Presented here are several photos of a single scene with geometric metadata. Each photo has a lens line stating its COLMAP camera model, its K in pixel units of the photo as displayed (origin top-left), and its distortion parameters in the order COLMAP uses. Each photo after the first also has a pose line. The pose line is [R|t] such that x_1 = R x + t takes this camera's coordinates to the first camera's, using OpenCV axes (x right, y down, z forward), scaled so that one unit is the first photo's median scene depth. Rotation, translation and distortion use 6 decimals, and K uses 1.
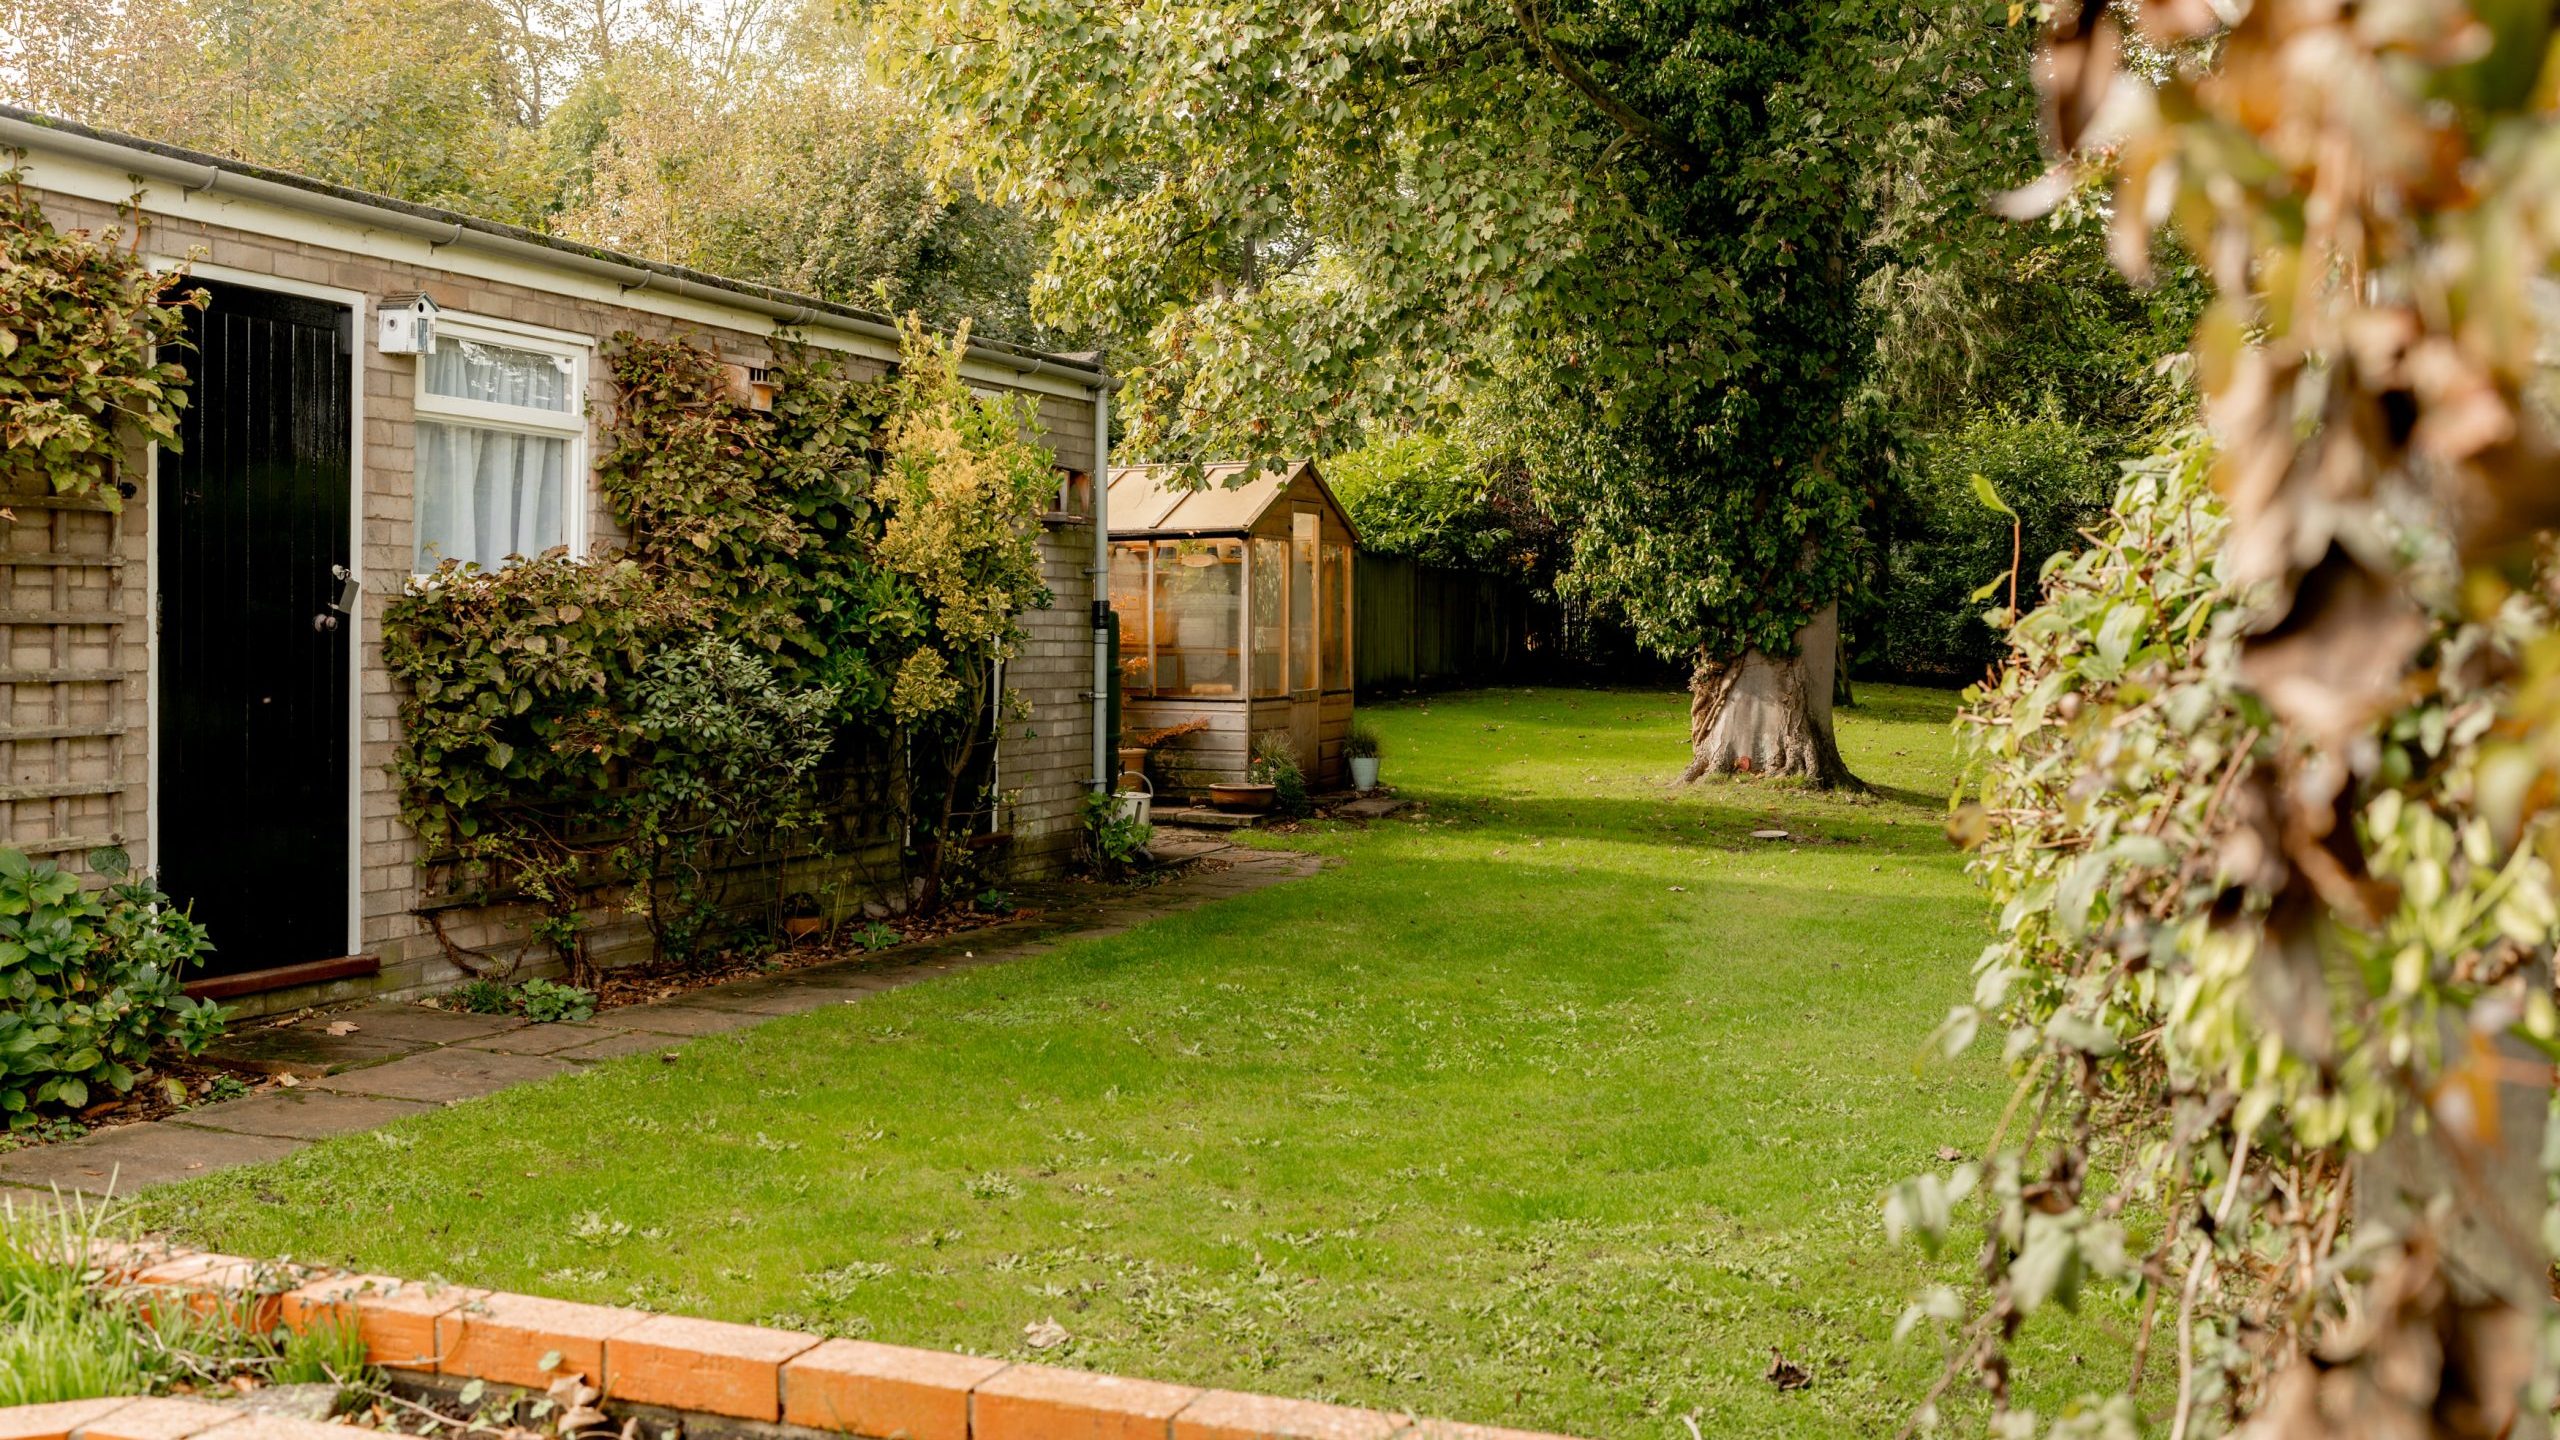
lens RADIAL K [[2593.0, 0, 1280.0], [0, 2593.0, 720.0], [0, 0, 1]] dist [-0.015322, -0.006105]
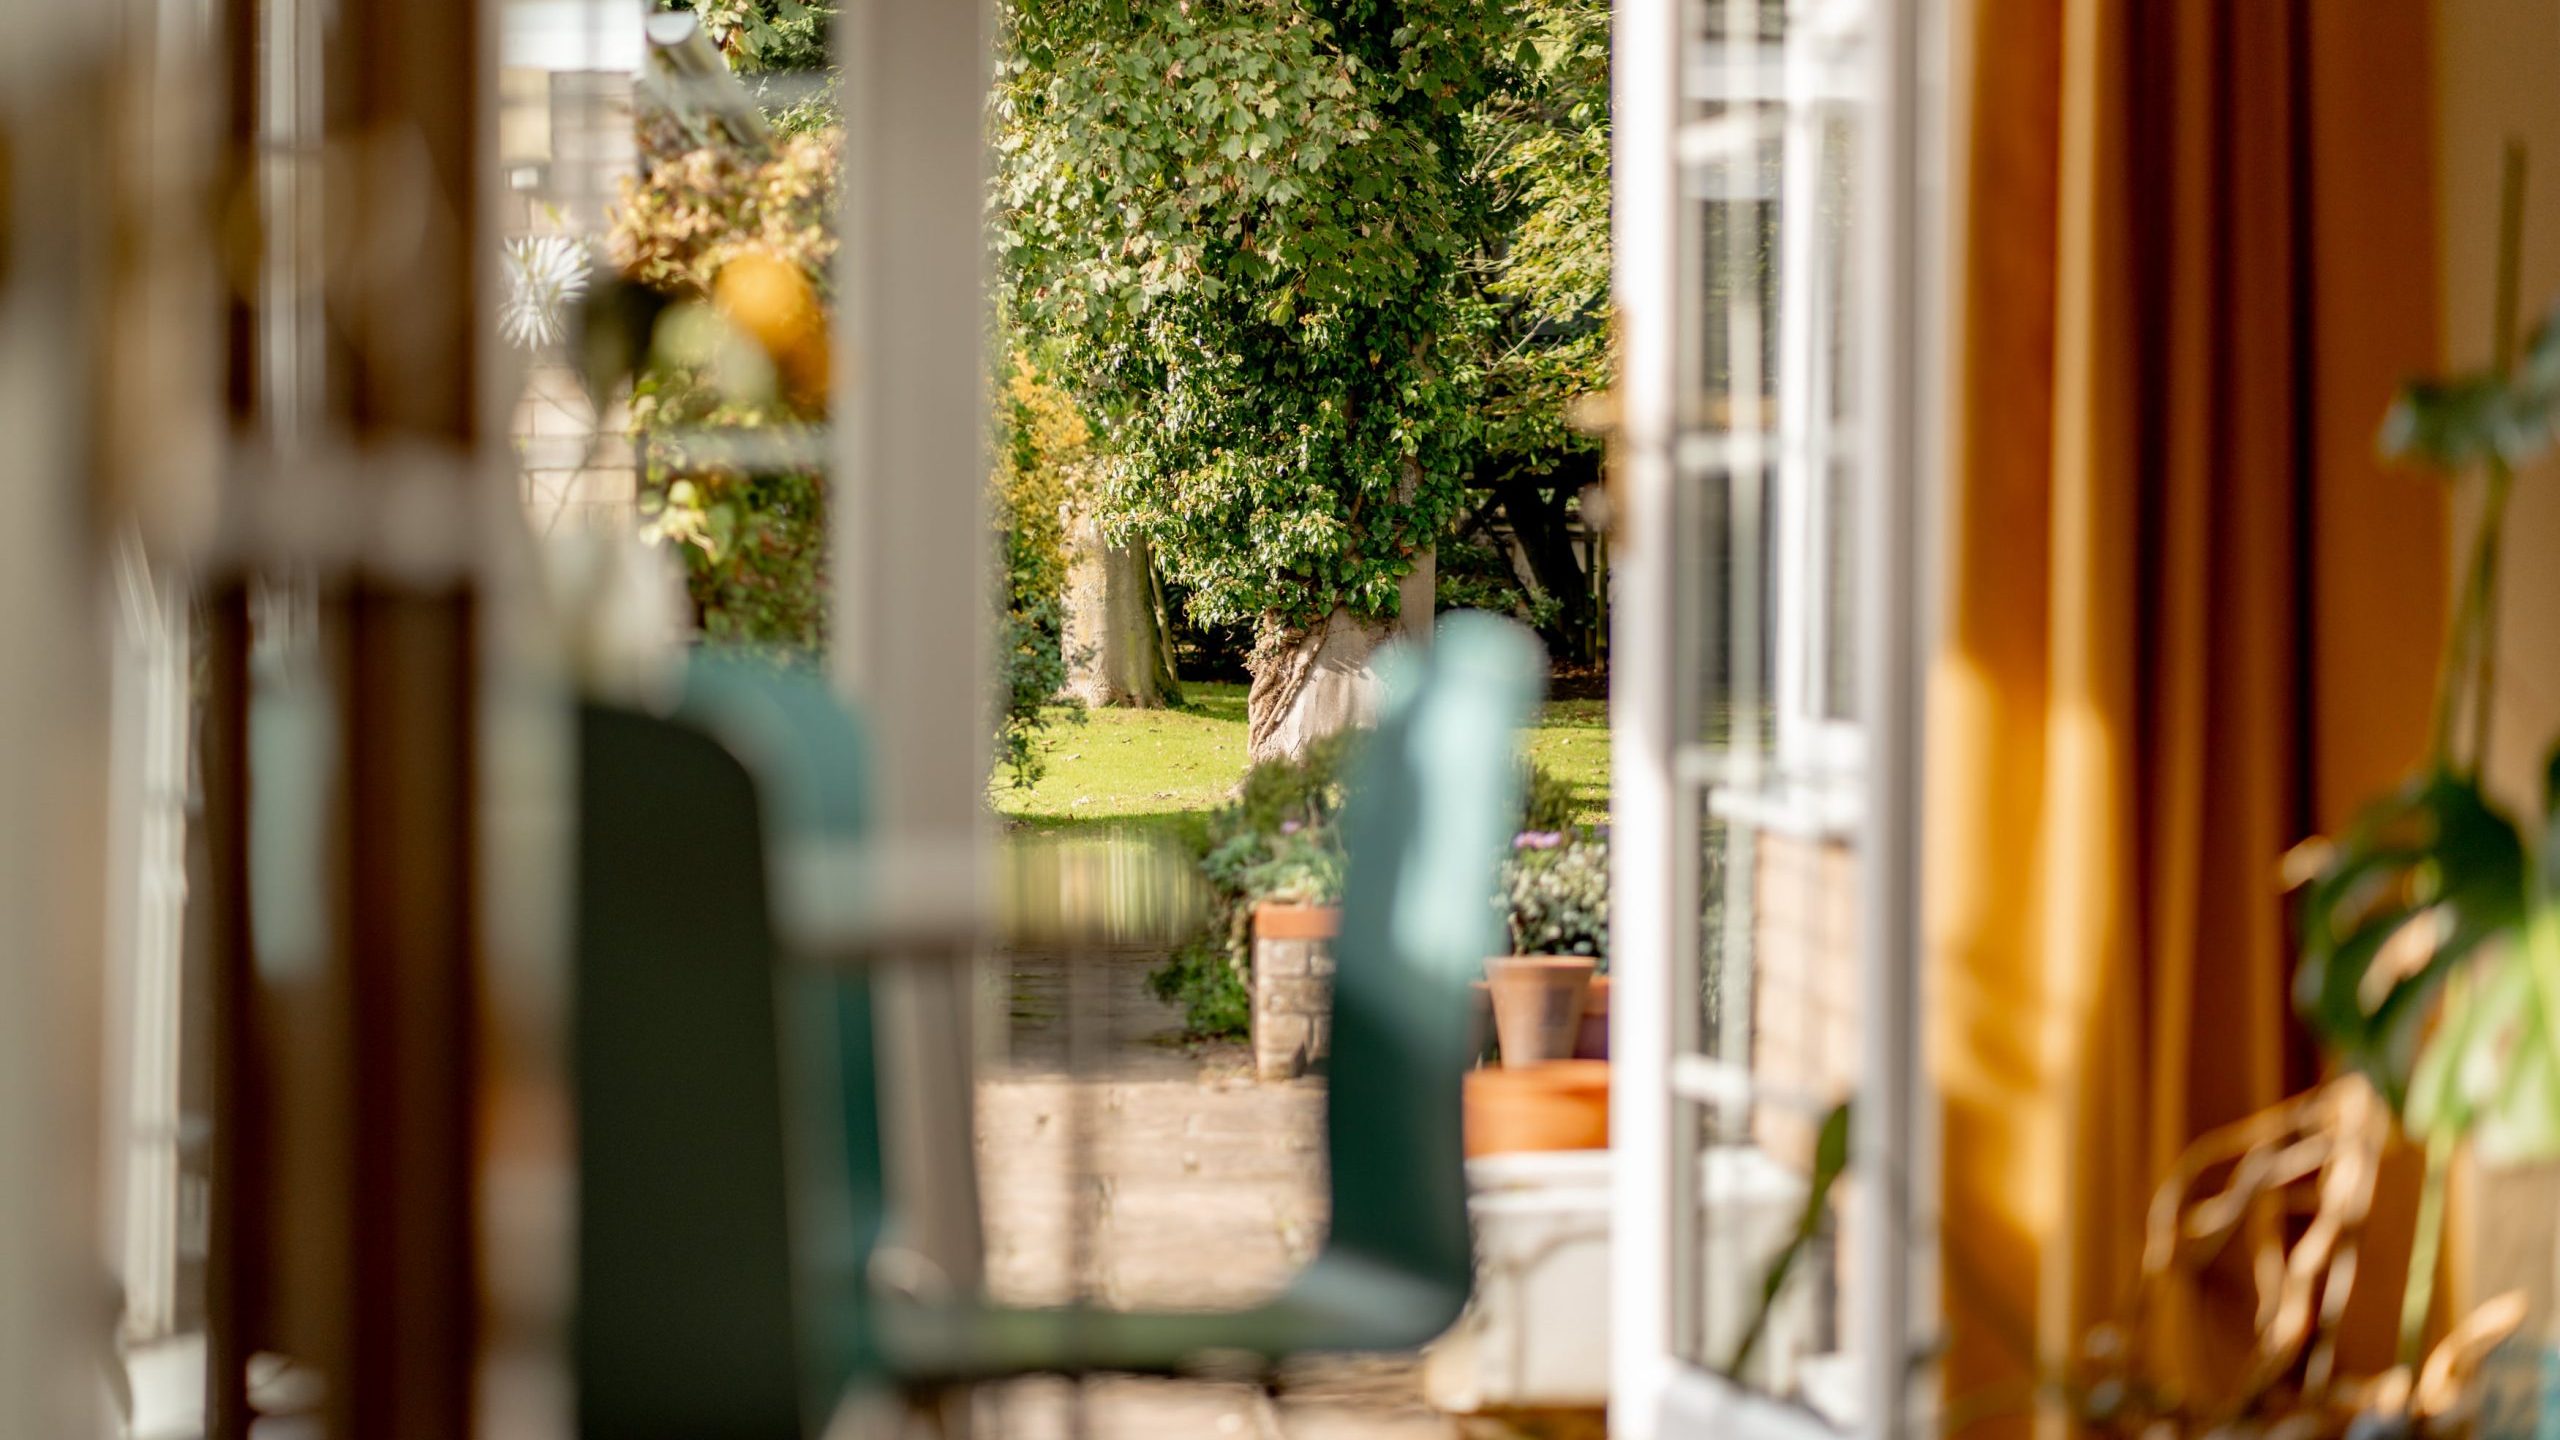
lens RADIAL K [[6096.5, 0, 1015.0], [0, 6096.5, 725.5], [0, 0, 1]] dist [0.427913, -0.304288]
pose [[0.944623, -0.019088, 0.327603, -0.487411], [0.024247, 0.999638, -0.011670, 0.024137], [-0.327262, 0.018967, 0.944743, -0.629988]]
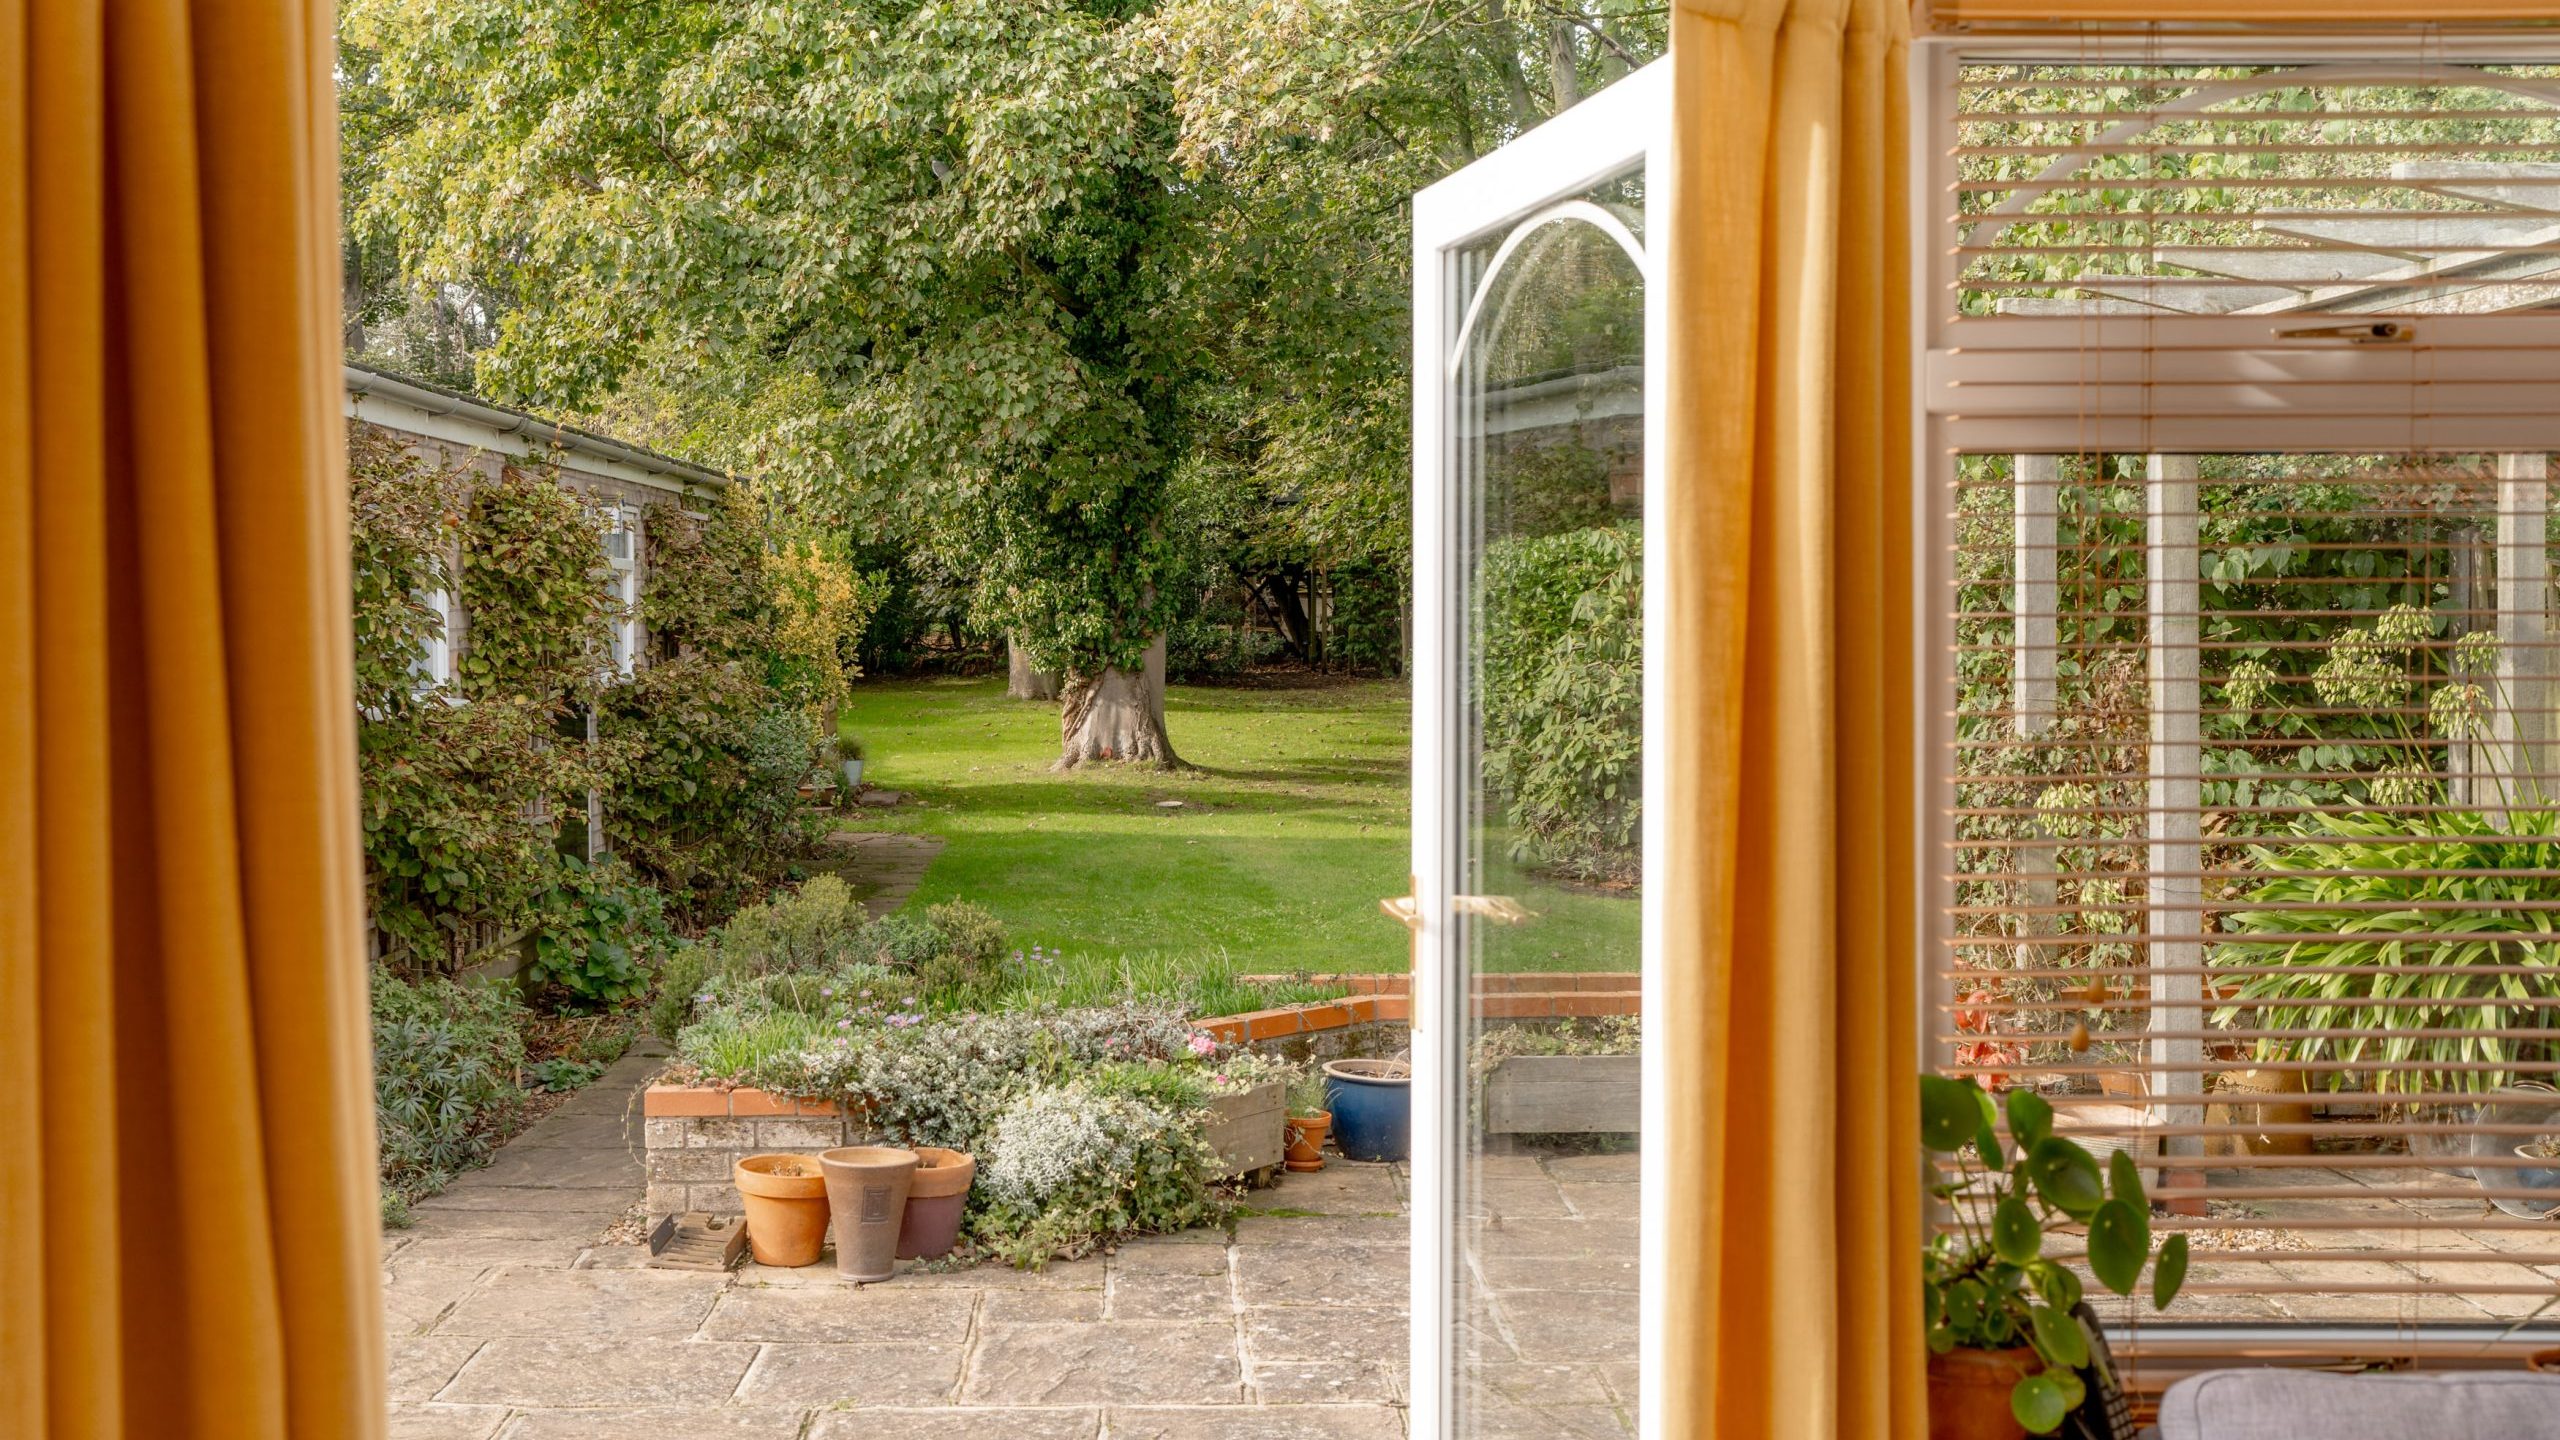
lens RADIAL K [[2593.0, 0, 1280.0], [0, 2593.0, 720.0], [0, 0, 1]] dist [-0.015322, -0.006105]
pose [[0.923761, -0.030522, 0.381752, -0.252984], [0.026553, 0.999525, 0.015663, -0.019103], [-0.382049, -0.004332, 0.924132, -0.273841]]
